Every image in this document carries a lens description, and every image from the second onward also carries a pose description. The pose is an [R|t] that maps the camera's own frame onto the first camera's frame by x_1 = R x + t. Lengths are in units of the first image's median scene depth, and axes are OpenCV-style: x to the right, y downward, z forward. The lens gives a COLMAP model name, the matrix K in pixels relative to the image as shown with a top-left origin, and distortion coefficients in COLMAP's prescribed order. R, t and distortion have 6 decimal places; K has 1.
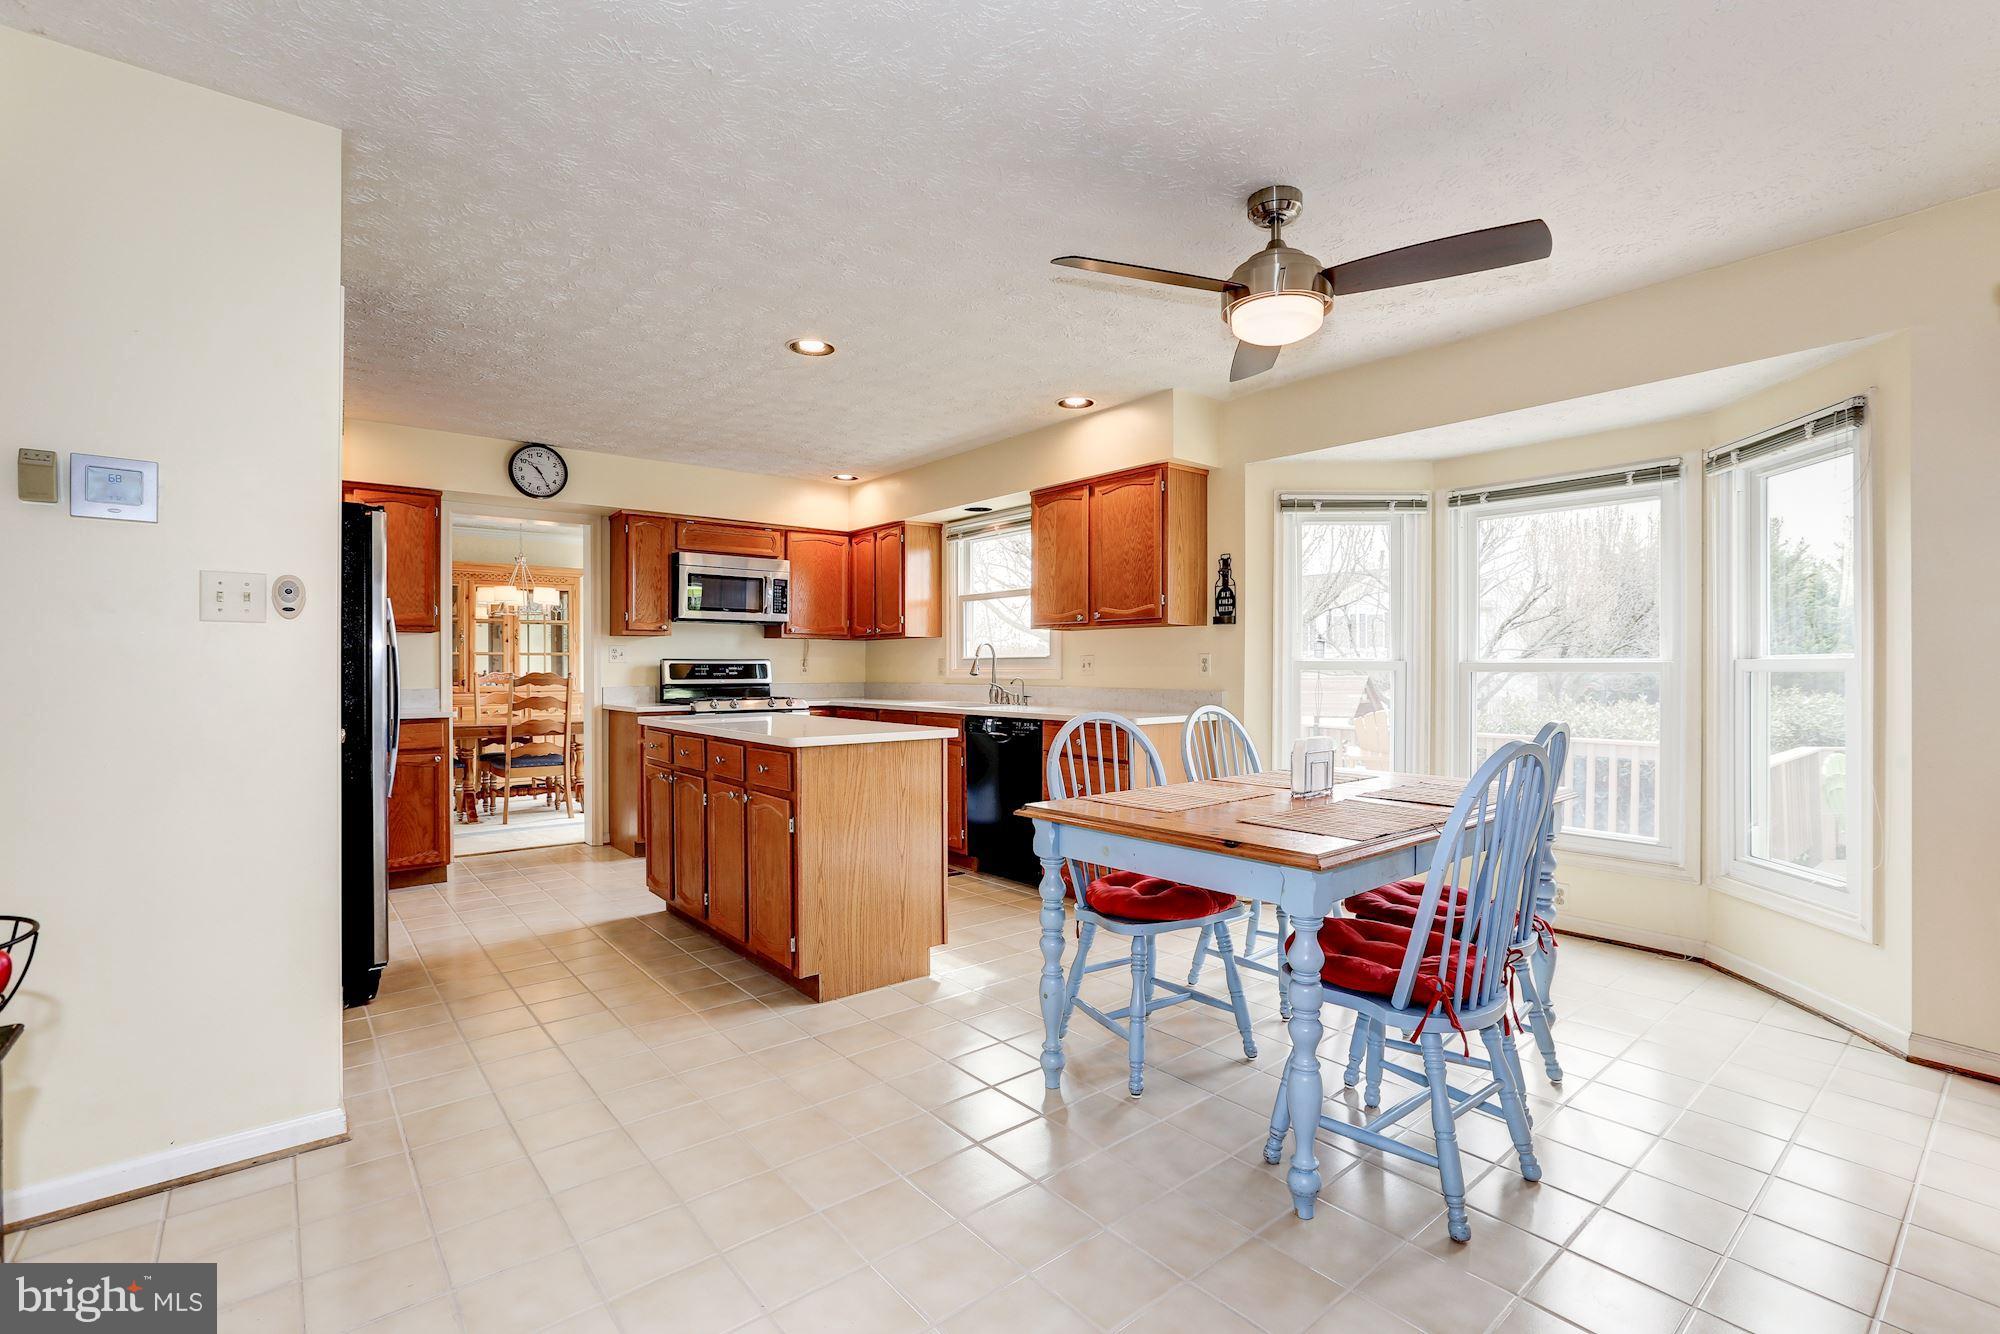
lens RADIAL K [[898.9, 0, 1001.4], [0, 898.9, 668.2], [0, 0, 1]] dist [-0.006679, 0.000392]
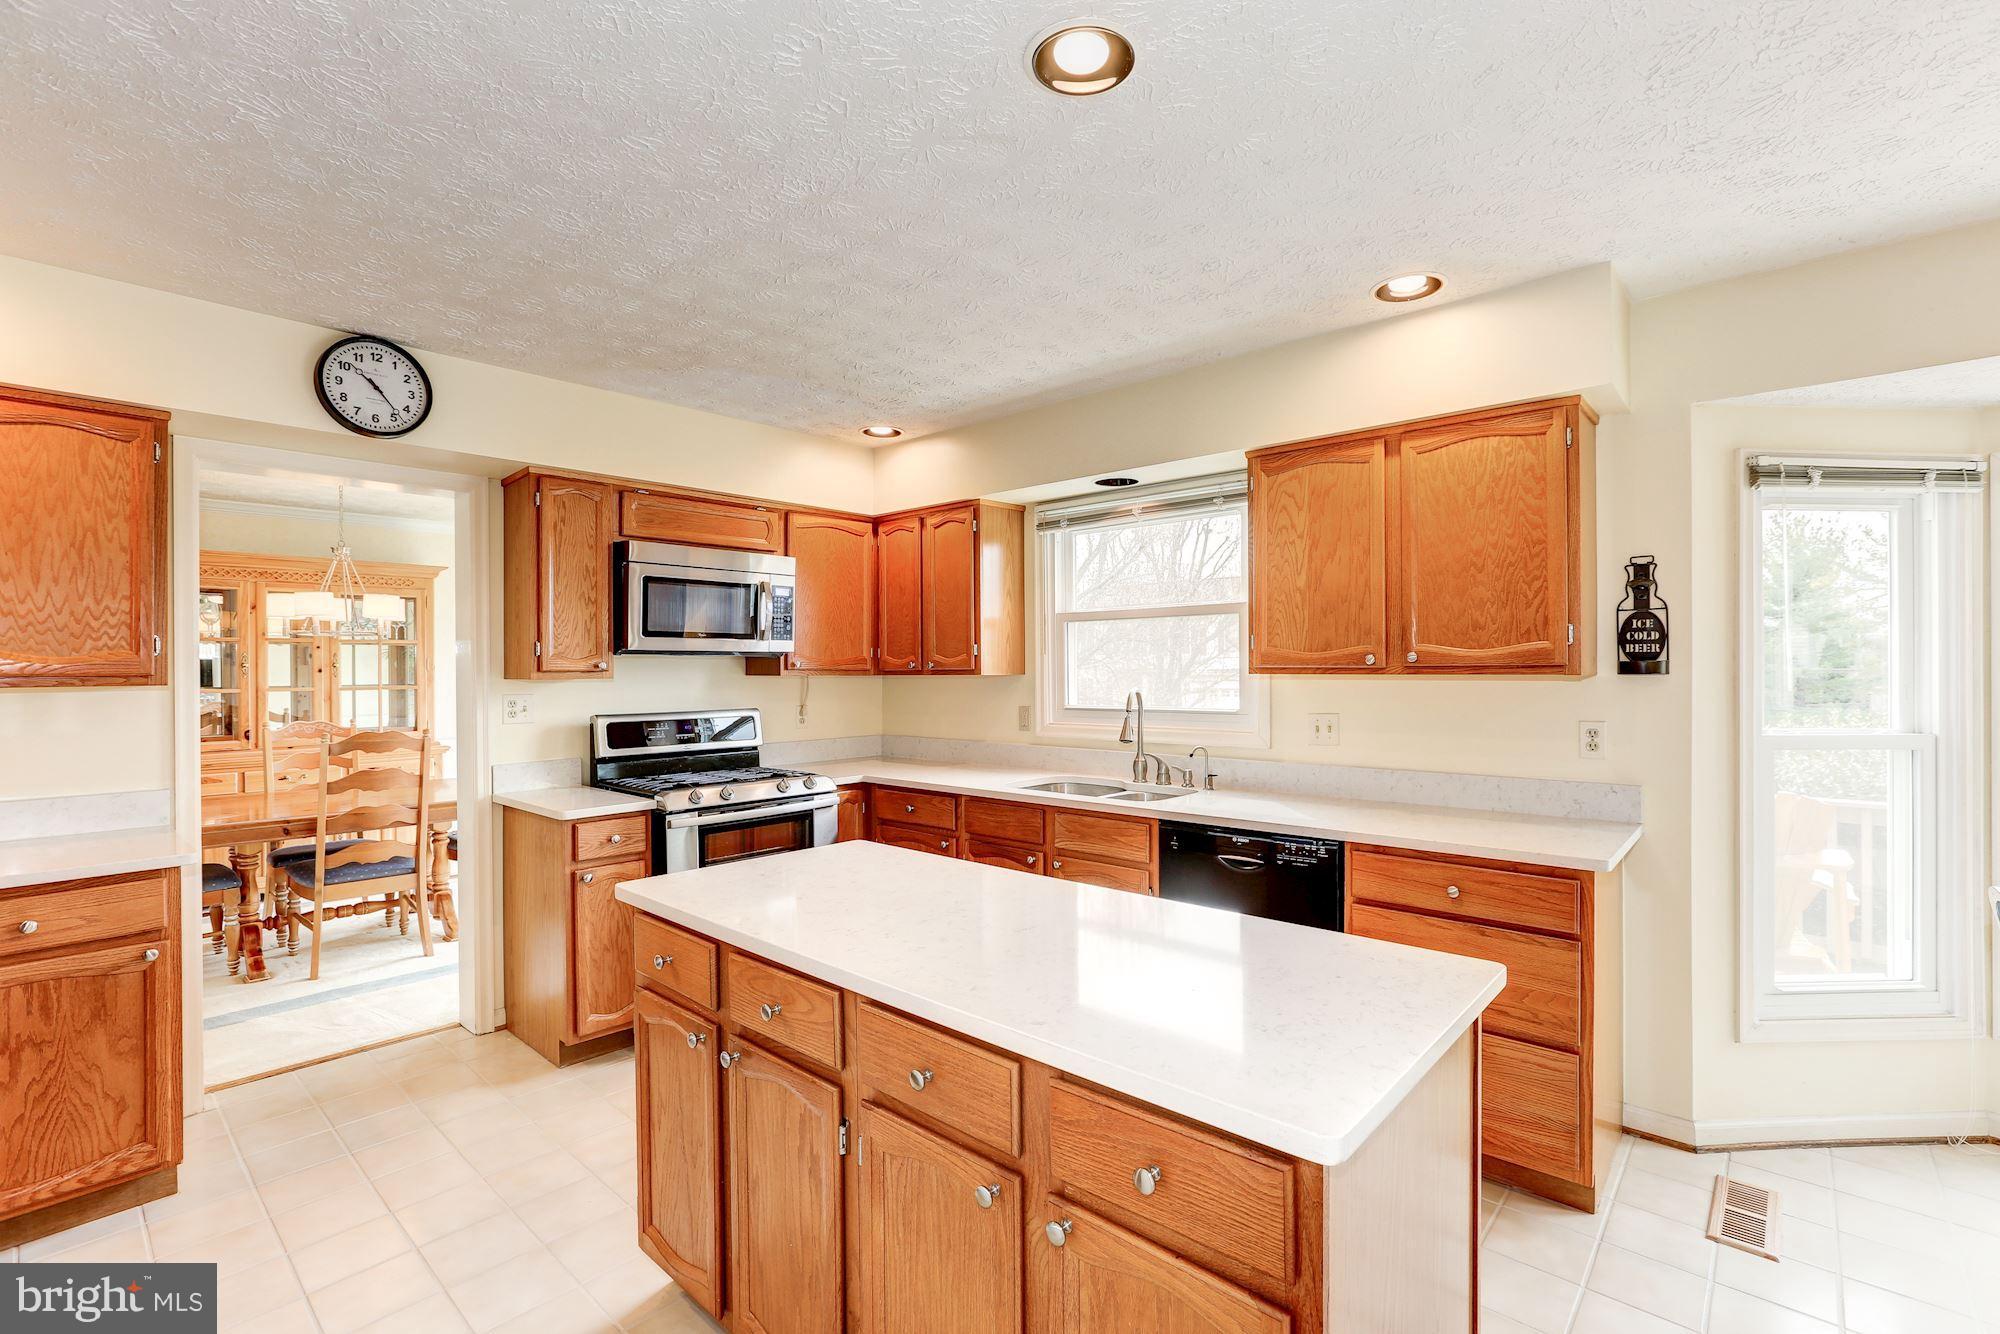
lens RADIAL K [[889.8, 0, 1000.0], [0, 889.8, 667.0], [0, 0, 1]] dist [-0.003722, -0.000002]
pose [[0.989486, -0.004048, 0.144571, -0.187410], [0.004451, 0.999987, -0.002464, -0.039609], [-0.144559, 0.003081, 0.989491, 0.352309]]
